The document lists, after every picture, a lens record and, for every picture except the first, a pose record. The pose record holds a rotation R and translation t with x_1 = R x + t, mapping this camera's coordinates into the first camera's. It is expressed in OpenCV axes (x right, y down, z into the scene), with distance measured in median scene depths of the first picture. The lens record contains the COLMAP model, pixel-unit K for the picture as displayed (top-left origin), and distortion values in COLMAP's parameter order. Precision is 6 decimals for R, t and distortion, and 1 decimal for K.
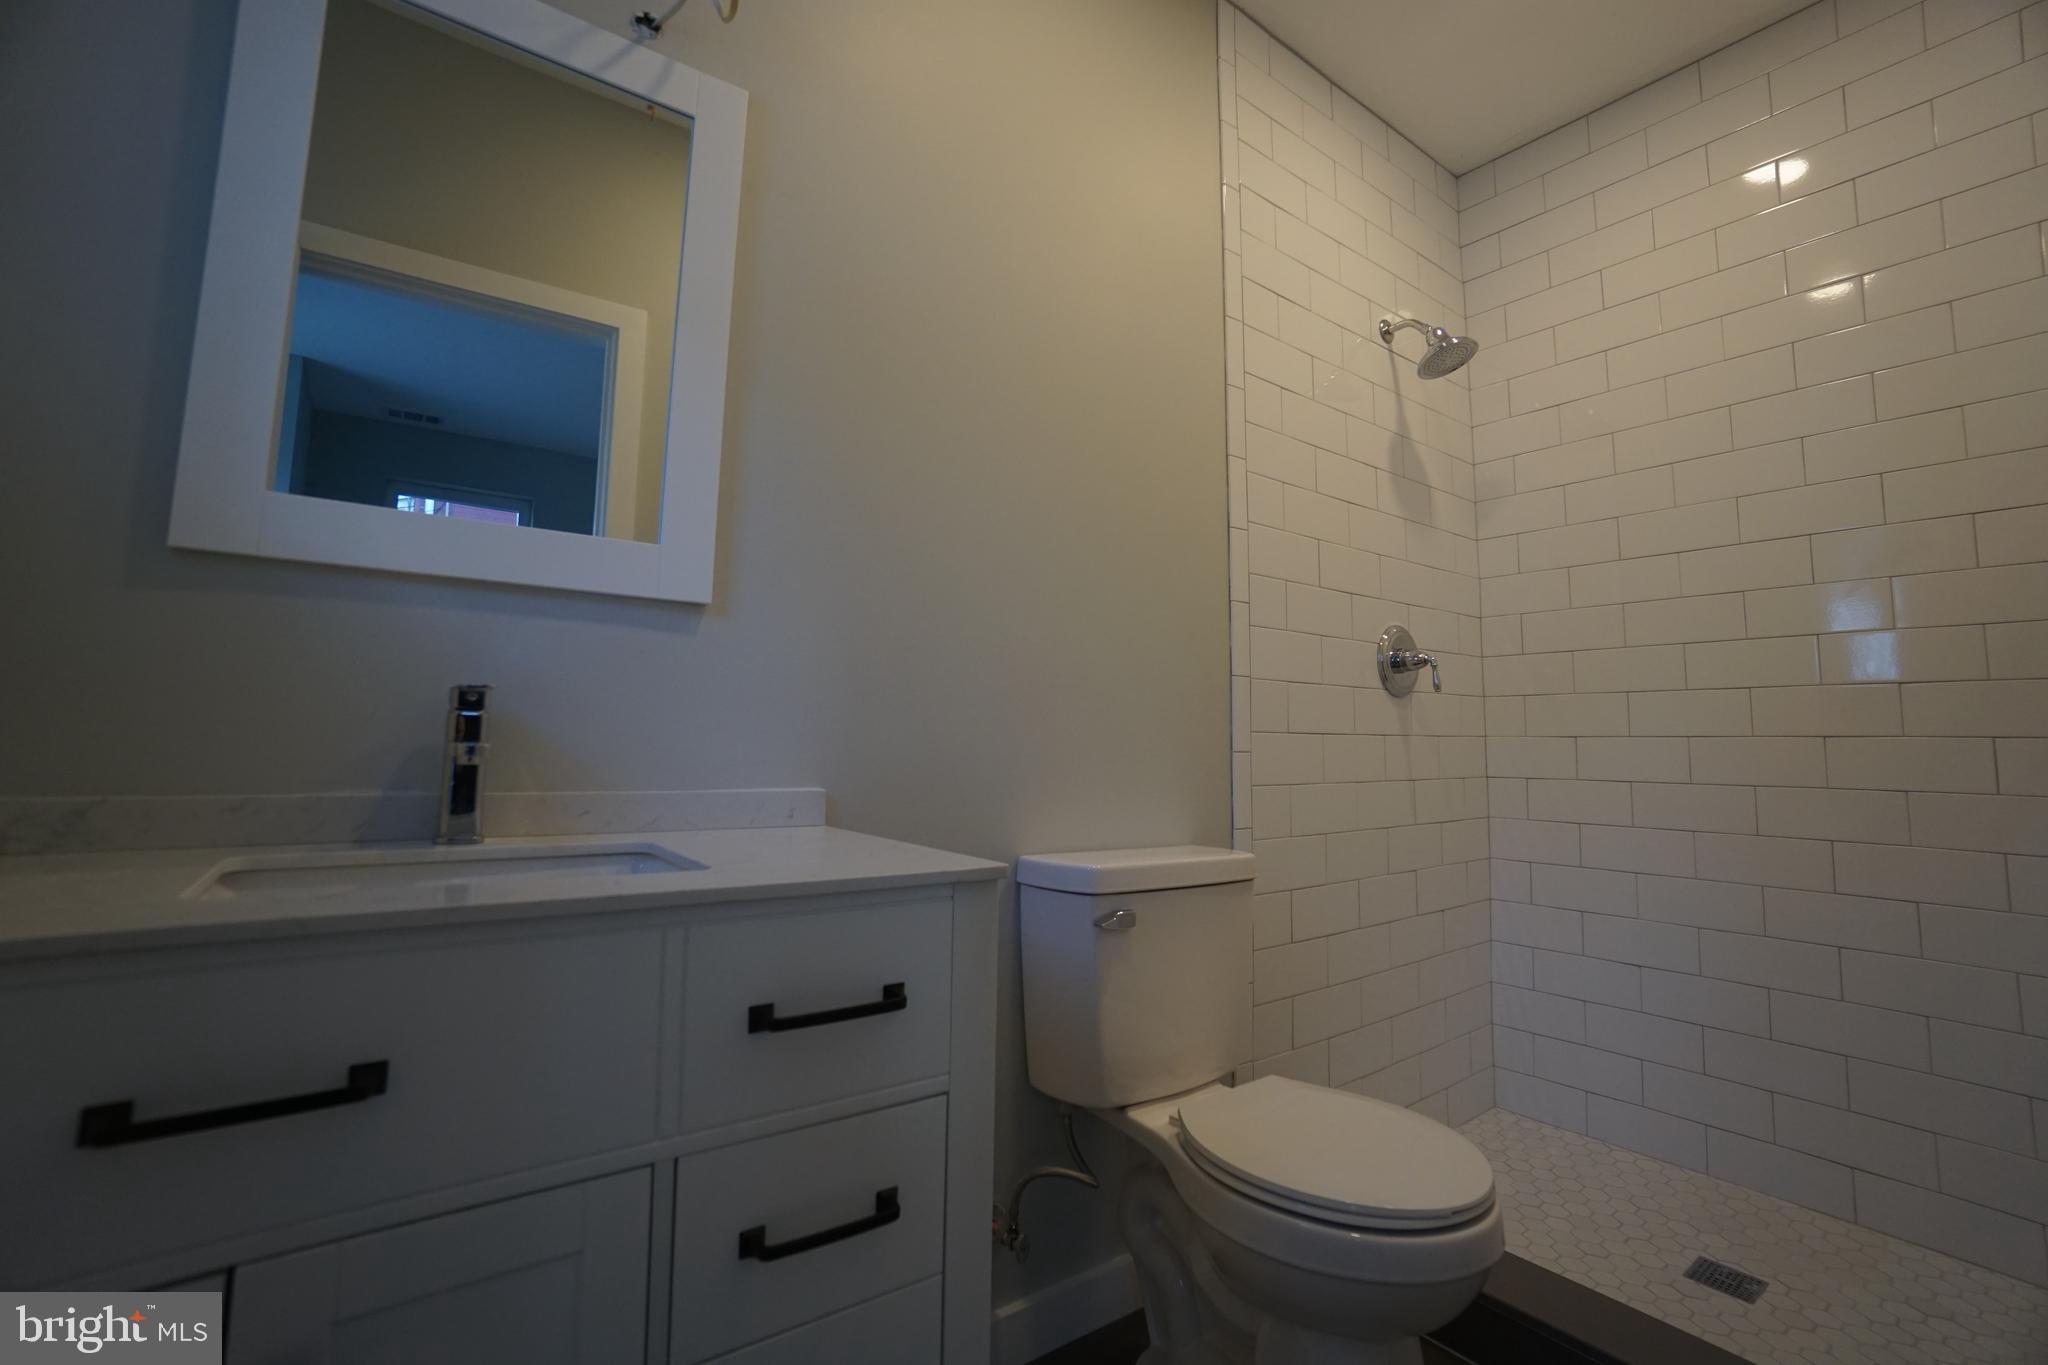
lens RADIAL K [[903.8, 0, 1026.3], [0, 903.8, 653.2], [0, 0, 1]] dist [-0.065723, 0.025530]
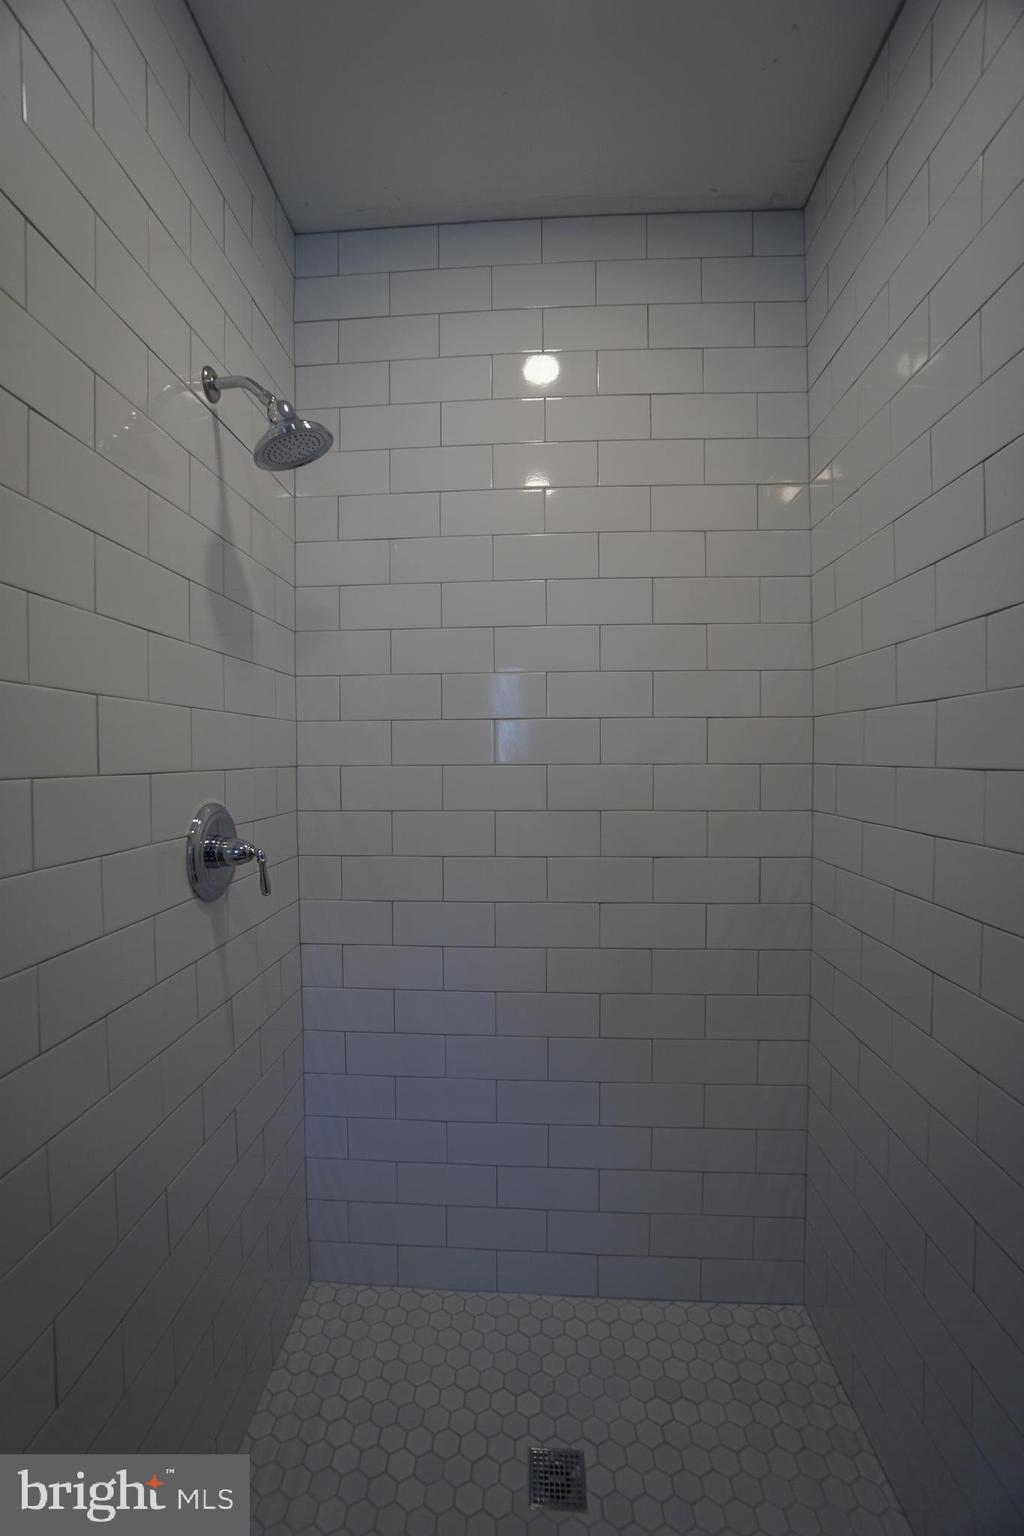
lens RADIAL K [[677.9, 0, 487.3], [0, 677.9, 766.6], [0, 0, 1]] dist [-0.065723, 0.025530]
pose [[0.658634, -0.034802, 0.751658, 0.150229], [-0.061157, 0.993149, 0.099572, -0.129689], [-0.749974, -0.111550, 0.651994, 0.473107]]
